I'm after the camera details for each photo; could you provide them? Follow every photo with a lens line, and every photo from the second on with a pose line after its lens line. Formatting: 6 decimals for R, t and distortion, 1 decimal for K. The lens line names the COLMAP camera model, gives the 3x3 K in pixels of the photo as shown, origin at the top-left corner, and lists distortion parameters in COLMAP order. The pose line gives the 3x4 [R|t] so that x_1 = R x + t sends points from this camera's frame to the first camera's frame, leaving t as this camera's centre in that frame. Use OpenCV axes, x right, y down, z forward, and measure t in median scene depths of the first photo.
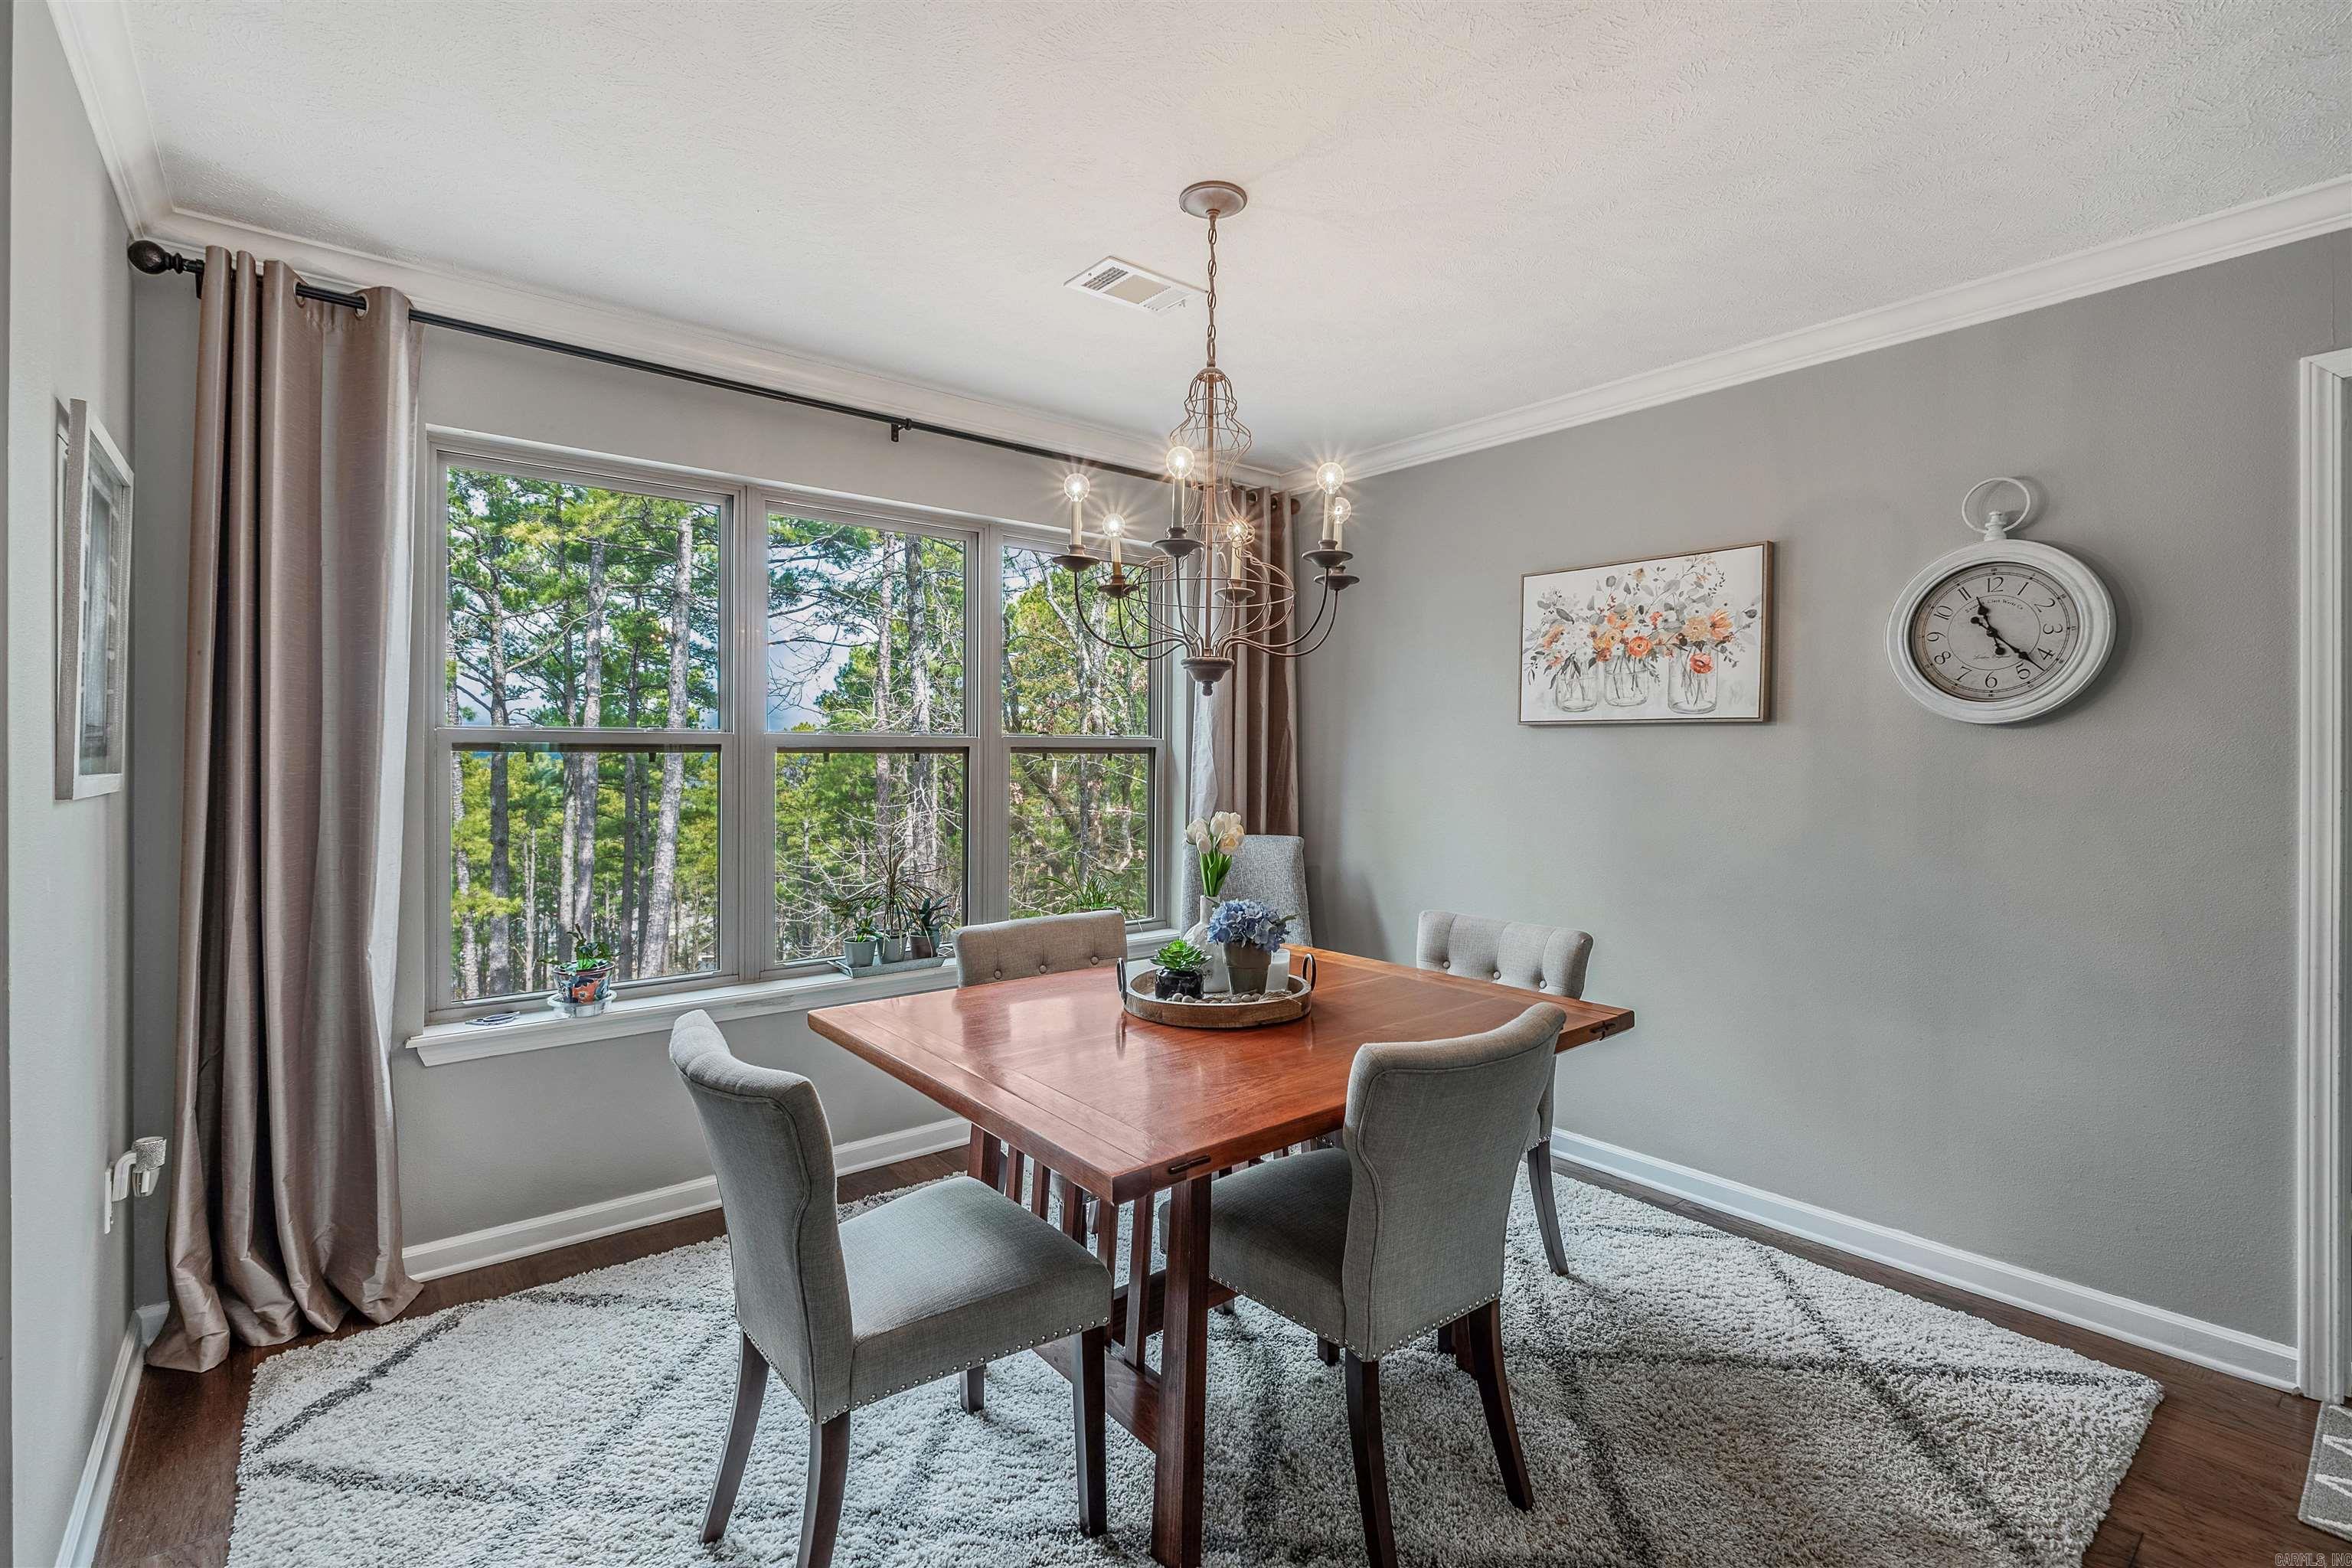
lens RADIAL K [[1052.6, 0, 1164.8], [0, 1052.6, 762.1], [0, 0, 1]] dist [-0.004323, 0.000033]
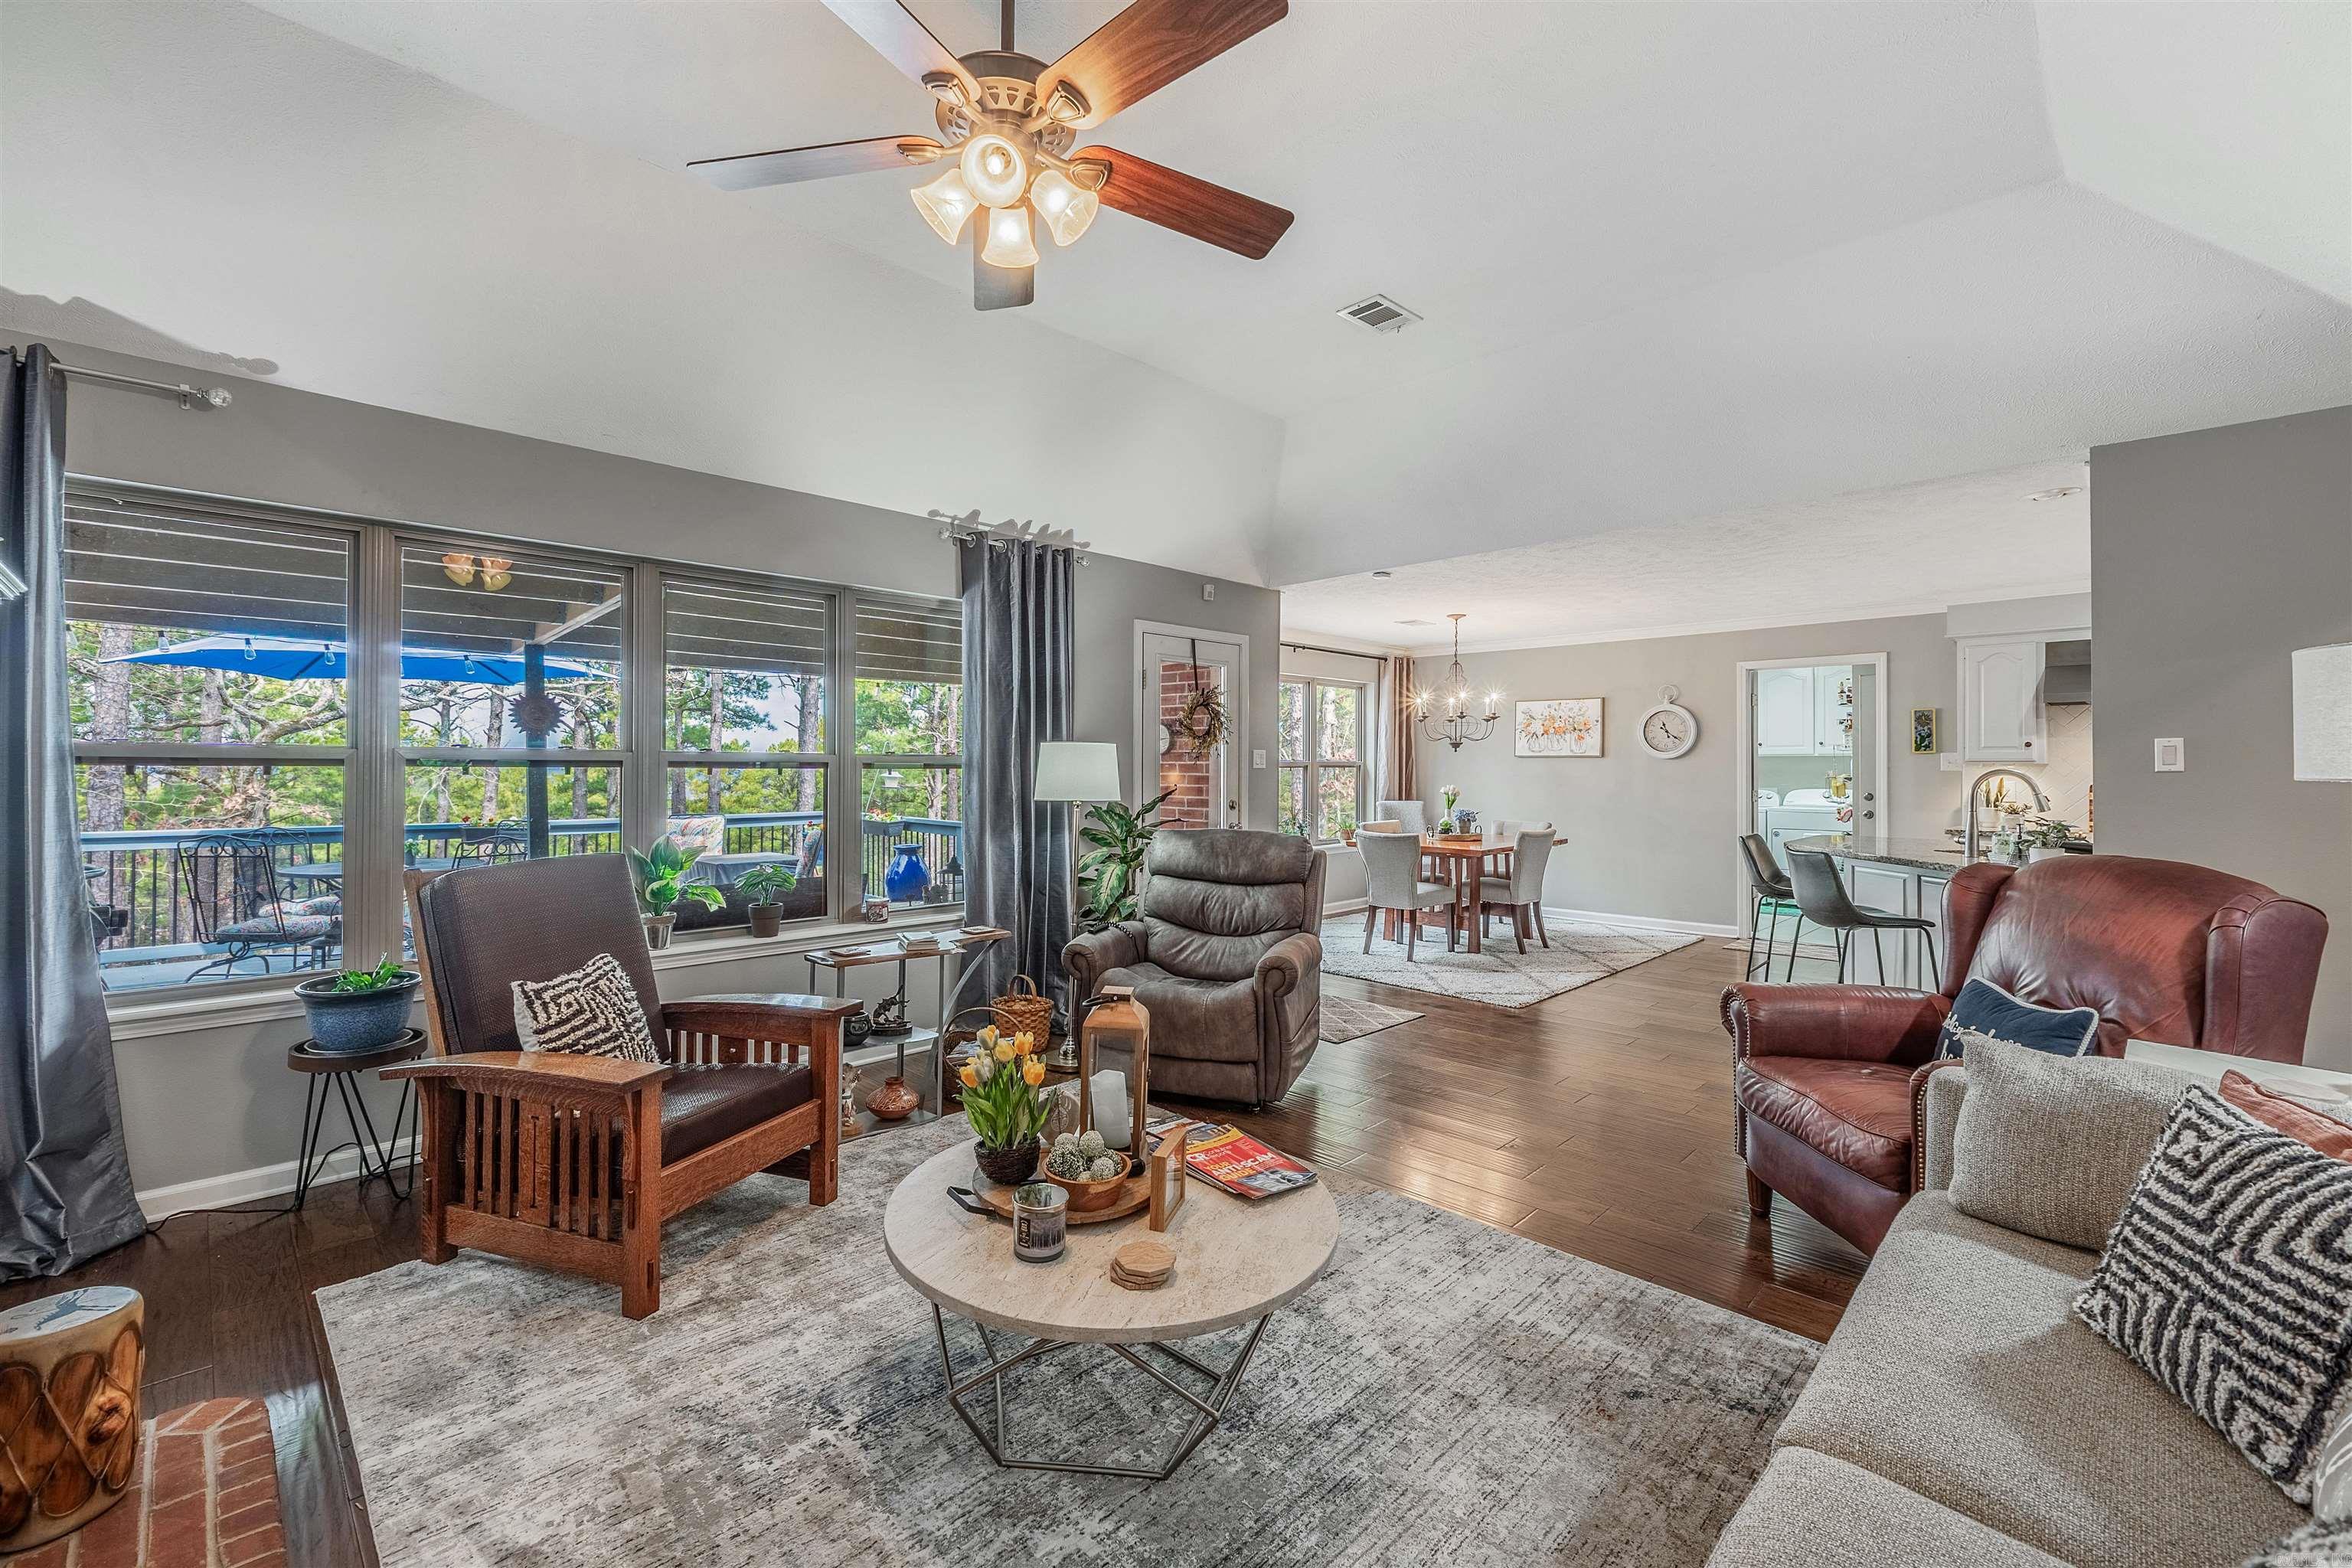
lens RADIAL K [[975.0, 0, 1172.4], [0, 975.0, 762.3], [0, 0, 1]] dist [-0.009151, -0.000058]
pose [[0.995207, 0.000071, 0.097786, -0.995502], [0.001121, 0.999926, -0.012133, 0.009969], [-0.097779, 0.012184, 0.995134, -1.779472]]
